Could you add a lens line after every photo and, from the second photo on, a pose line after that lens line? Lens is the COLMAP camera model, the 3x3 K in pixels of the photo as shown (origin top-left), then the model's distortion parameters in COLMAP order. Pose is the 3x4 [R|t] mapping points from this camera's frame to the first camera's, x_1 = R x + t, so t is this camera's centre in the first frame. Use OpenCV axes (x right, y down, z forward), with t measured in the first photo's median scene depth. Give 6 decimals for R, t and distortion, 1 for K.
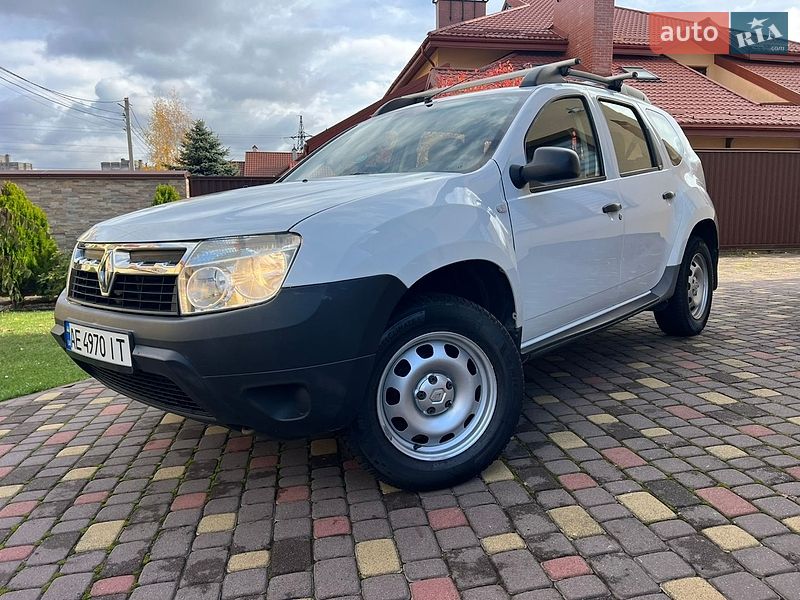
lens RADIAL K [[600.4, 0, 405.7], [0, 600.4, 300.6], [0, 0, 1]] dist [0.041441, -0.046699]
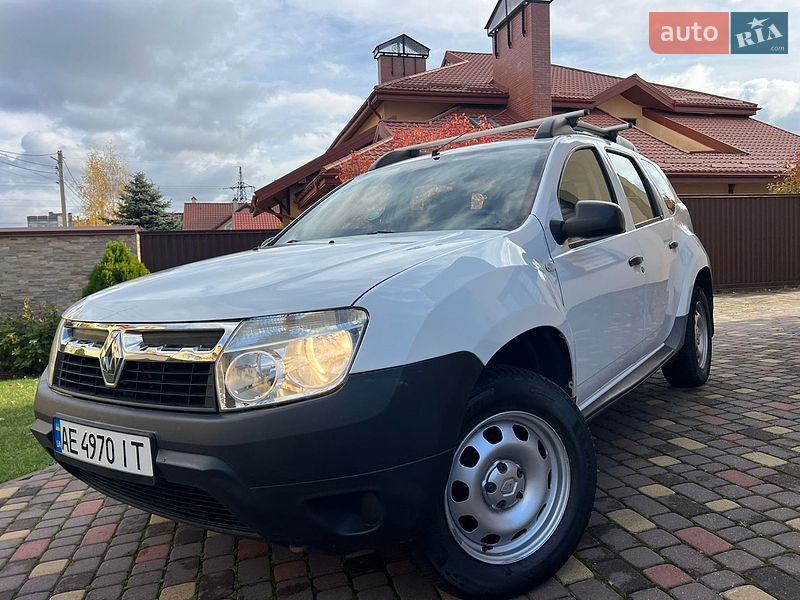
lens RADIAL K [[601.0, 0, 405.8], [0, 601.0, 296.5], [0, 0, 1]] dist [0.041094, -0.049452]
pose [[0.995015, -0.029961, 0.095114, -0.147347], [0.037784, 0.995954, -0.081541, -0.042095], [-0.092286, 0.084728, 0.992121, 0.111925]]
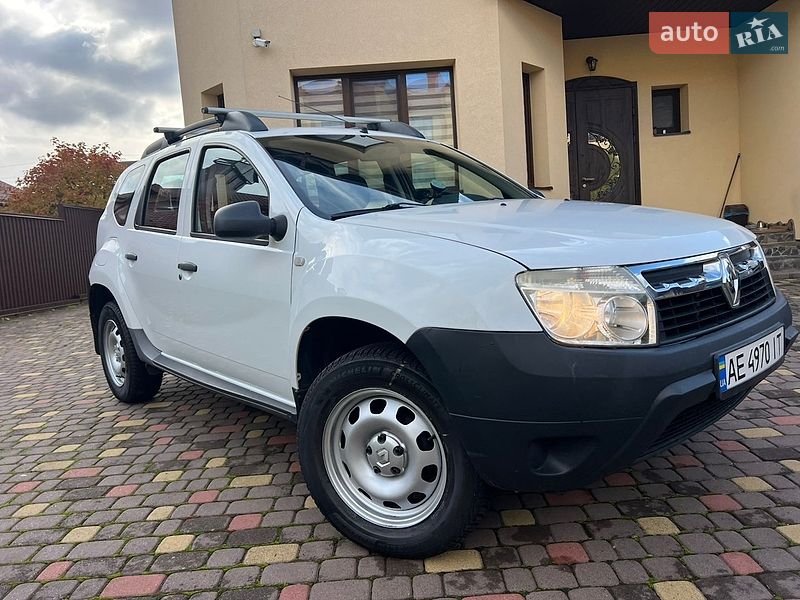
lens RADIAL K [[600.4, 0, 403.3], [0, 600.4, 296.3], [0, 0, 1]] dist [0.043989, -0.050508]
pose [[0.144082, -0.079520, 0.986365, -1.273515], [0.203904, 0.977762, 0.049041, -0.147449], [-0.968330, 0.194058, 0.157093, 1.164689]]
